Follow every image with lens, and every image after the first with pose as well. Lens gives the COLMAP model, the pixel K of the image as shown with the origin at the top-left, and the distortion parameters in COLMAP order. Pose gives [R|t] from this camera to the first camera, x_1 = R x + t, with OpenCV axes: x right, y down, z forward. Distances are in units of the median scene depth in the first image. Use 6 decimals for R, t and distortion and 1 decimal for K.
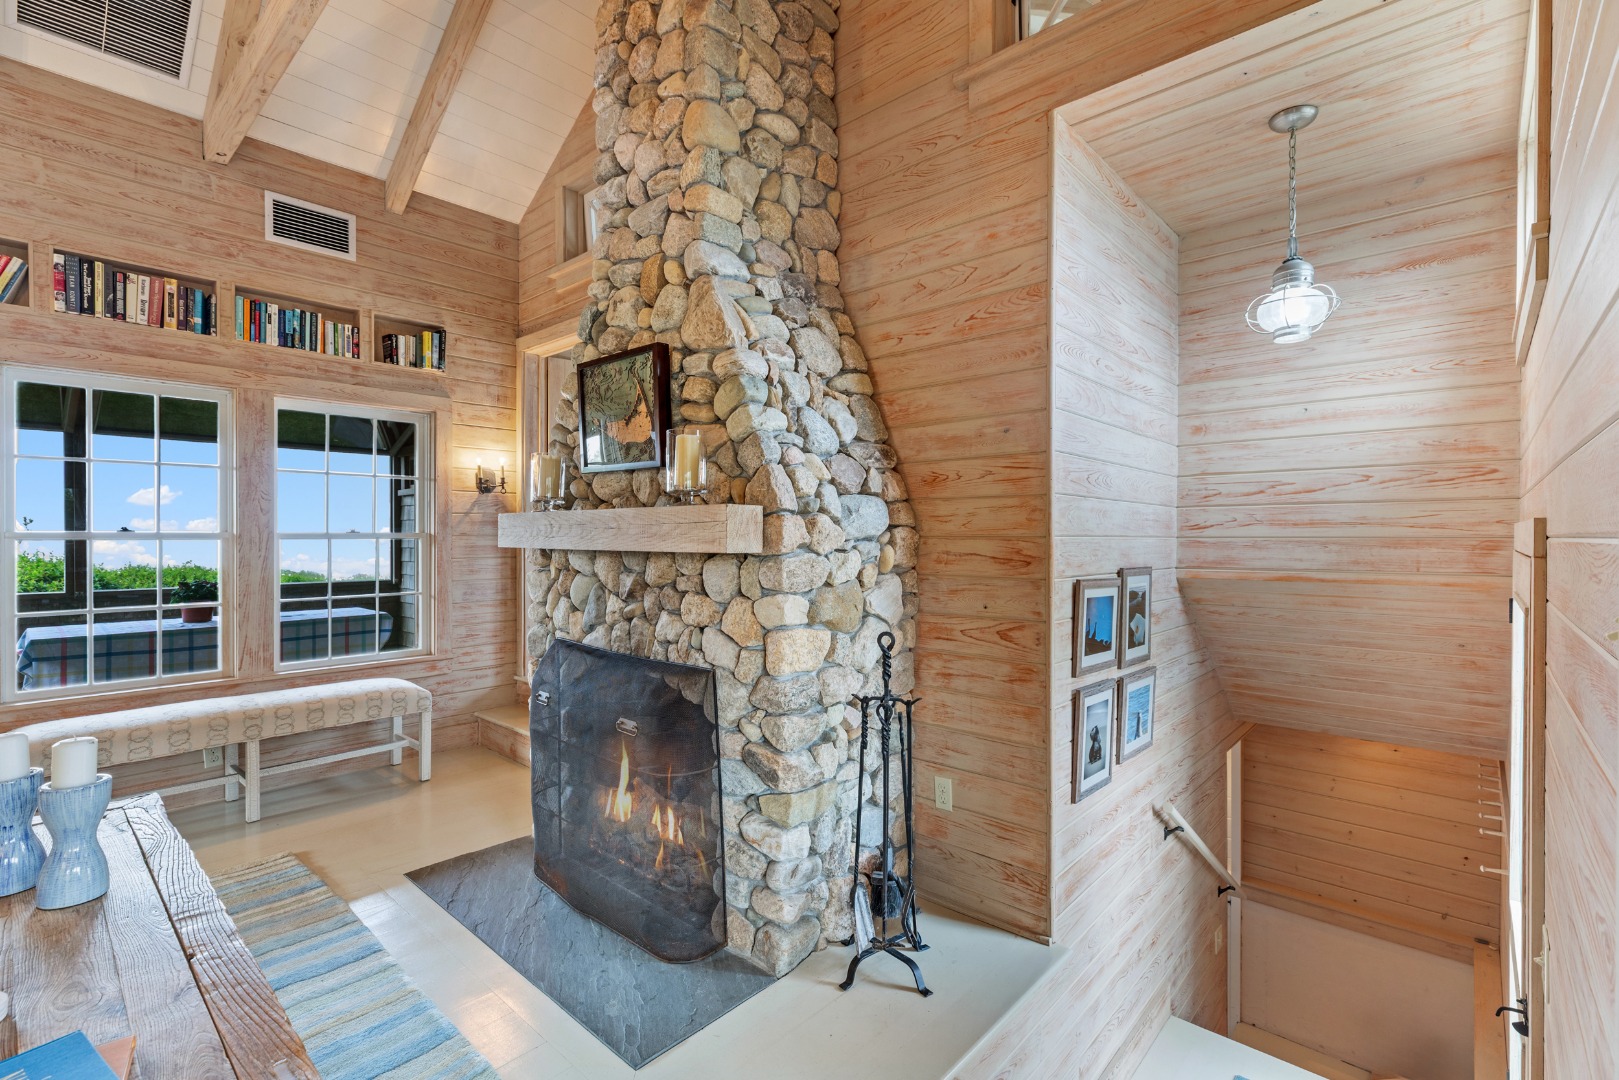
lens RADIAL K [[729.0, 0, 806.0], [0, 729.0, 537.9], [0, 0, 1]] dist [0.003118, 0.000129]
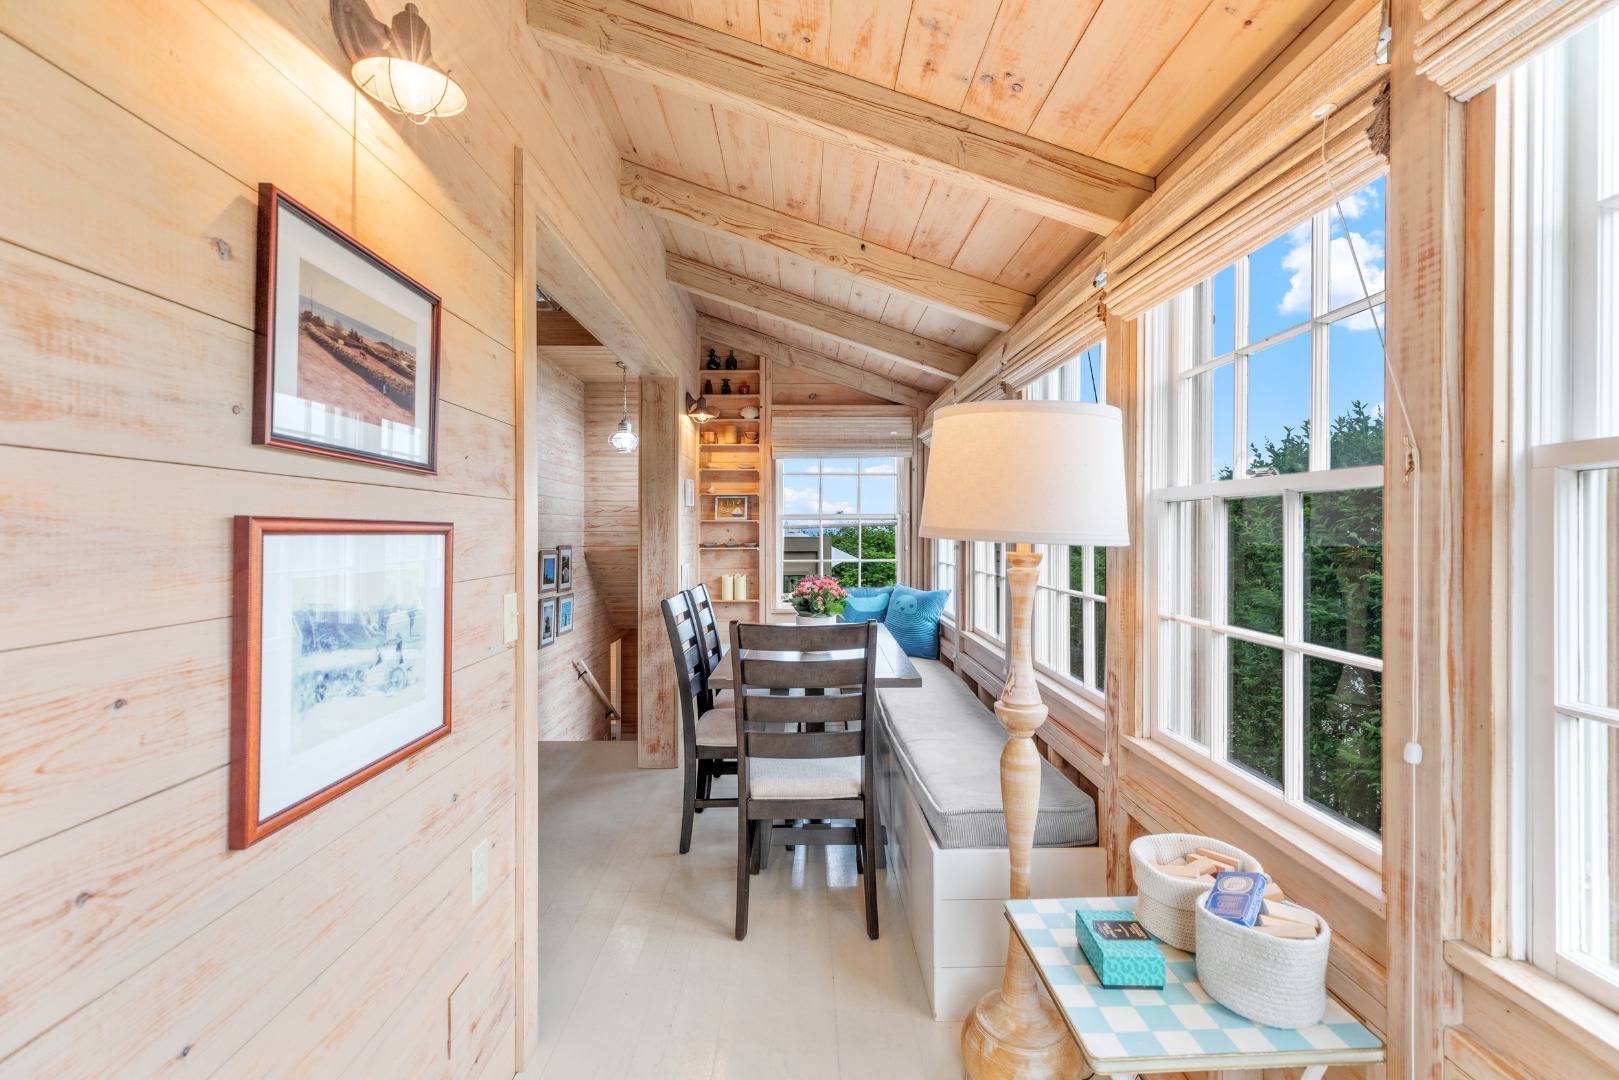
lens RADIAL K [[729.0, 0, 822.5], [0, 729.0, 534.0], [0, 0, 1]] dist [0.003118, 0.000129]
pose [[0.718049, -0.004368, 0.695978, -0.448713], [0.002736, 0.999990, 0.003453, 0.001039], [-0.695987, -0.000575, 0.718054, -0.965979]]
